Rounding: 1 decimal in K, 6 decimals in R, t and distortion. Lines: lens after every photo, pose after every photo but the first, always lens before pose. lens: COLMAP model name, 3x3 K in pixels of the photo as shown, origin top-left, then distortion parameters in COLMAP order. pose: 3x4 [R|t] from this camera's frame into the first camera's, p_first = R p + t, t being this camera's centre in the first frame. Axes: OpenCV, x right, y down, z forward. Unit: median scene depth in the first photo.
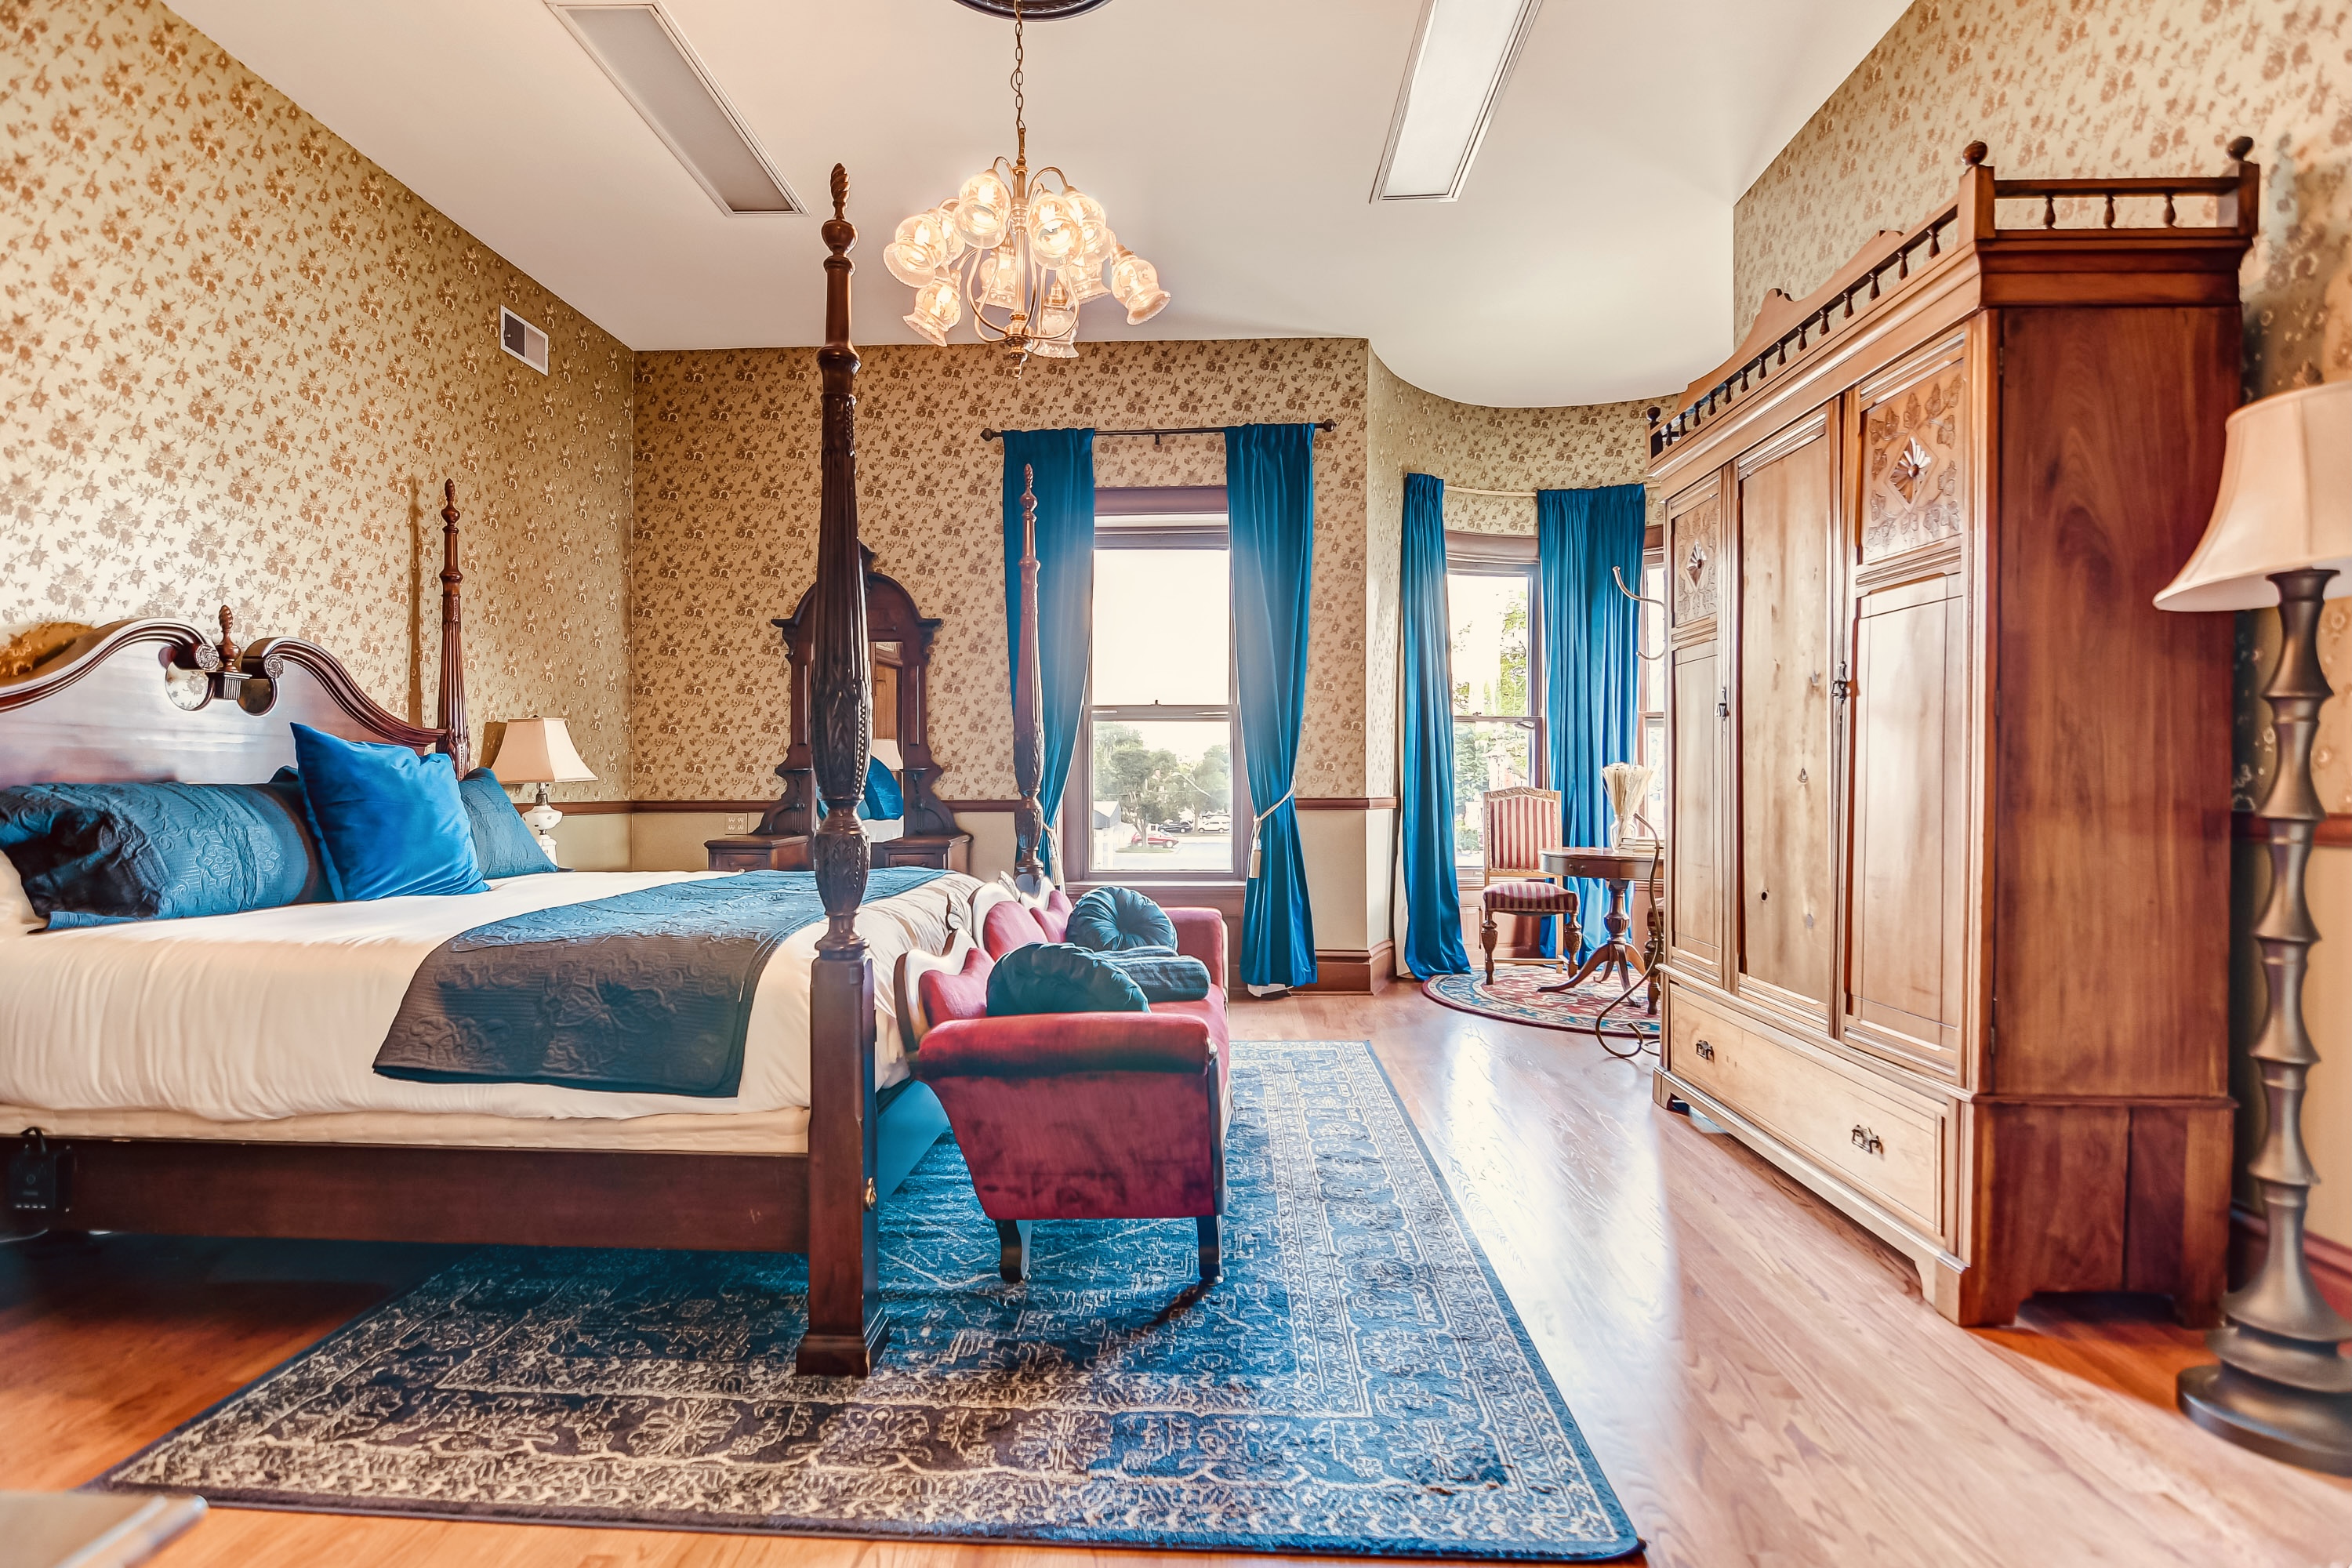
lens RADIAL K [[1130.3, 0, 1165.9], [0, 1130.3, 783.6], [0, 0, 1]] dist [-0.002325, -0.001014]
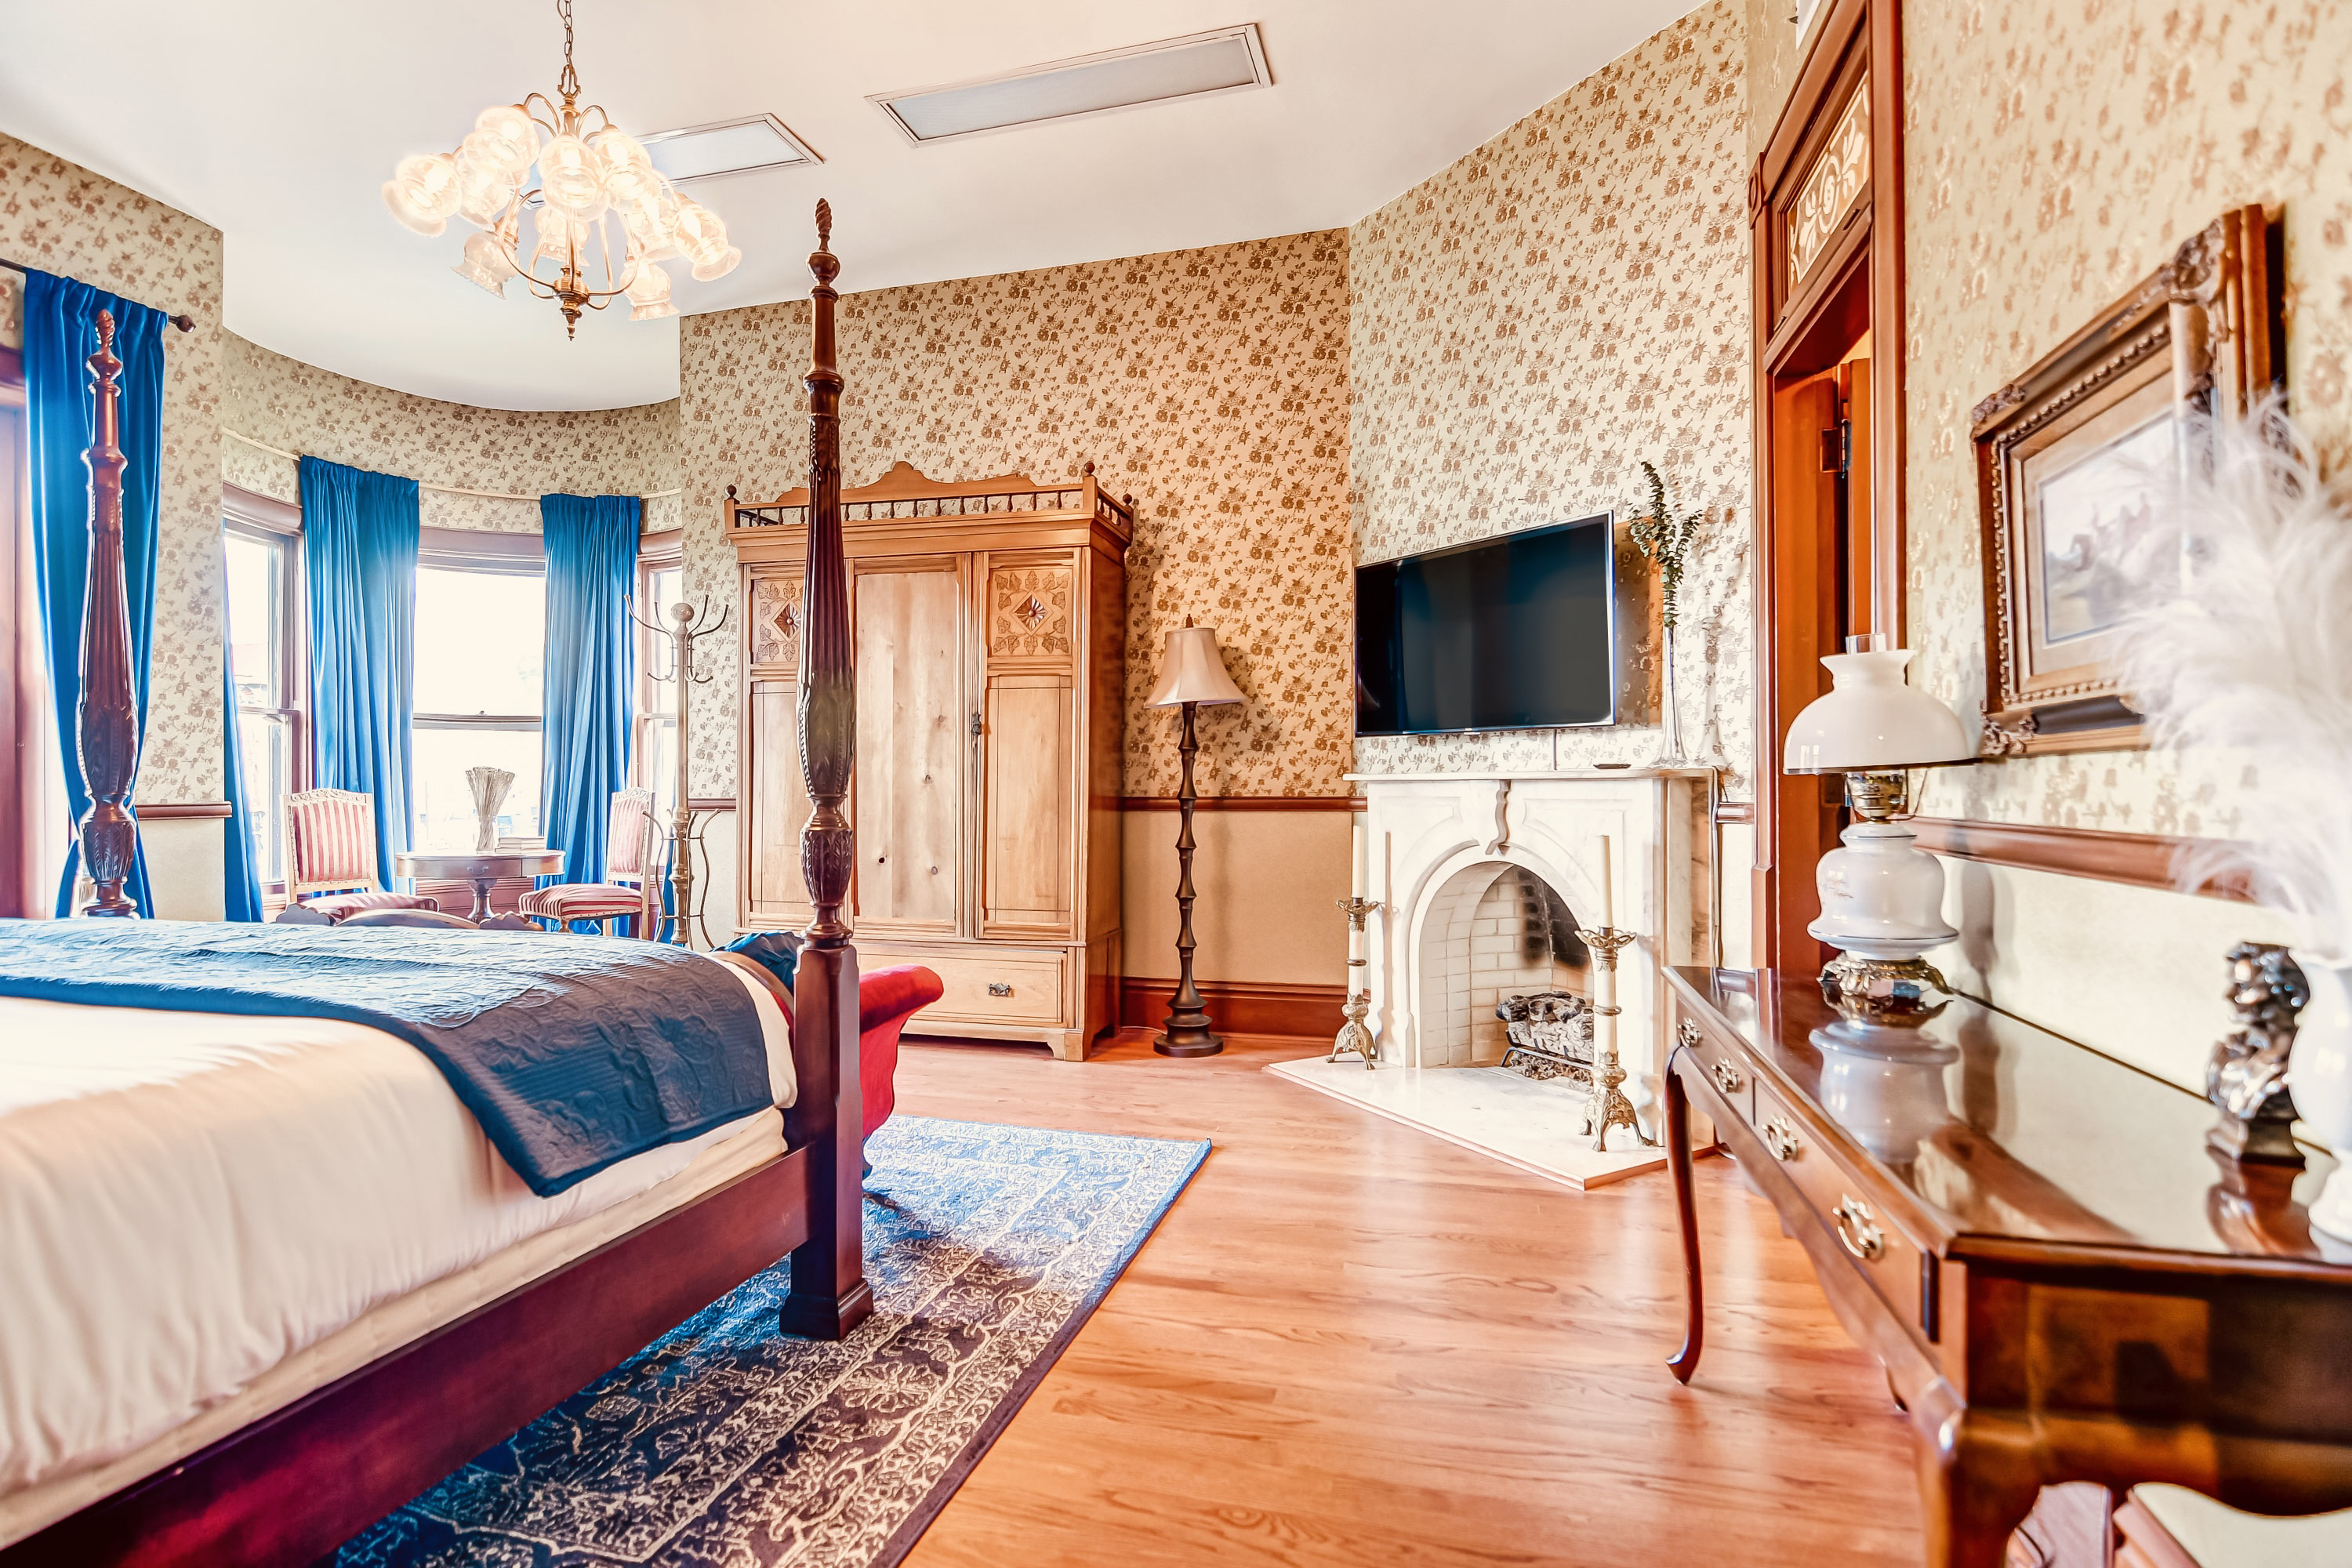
lens RADIAL K [[1130.1, 0, 1176.9], [0, 1130.1, 787.7], [0, 0, 1]] dist [-0.001284, 0.000090]
pose [[0.210704, 0.000427, 0.977550, -1.236841], [-0.000042, 1.000000, -0.000427, 0.005946], [-0.977550, 0.000049, 0.210704, 0.447610]]
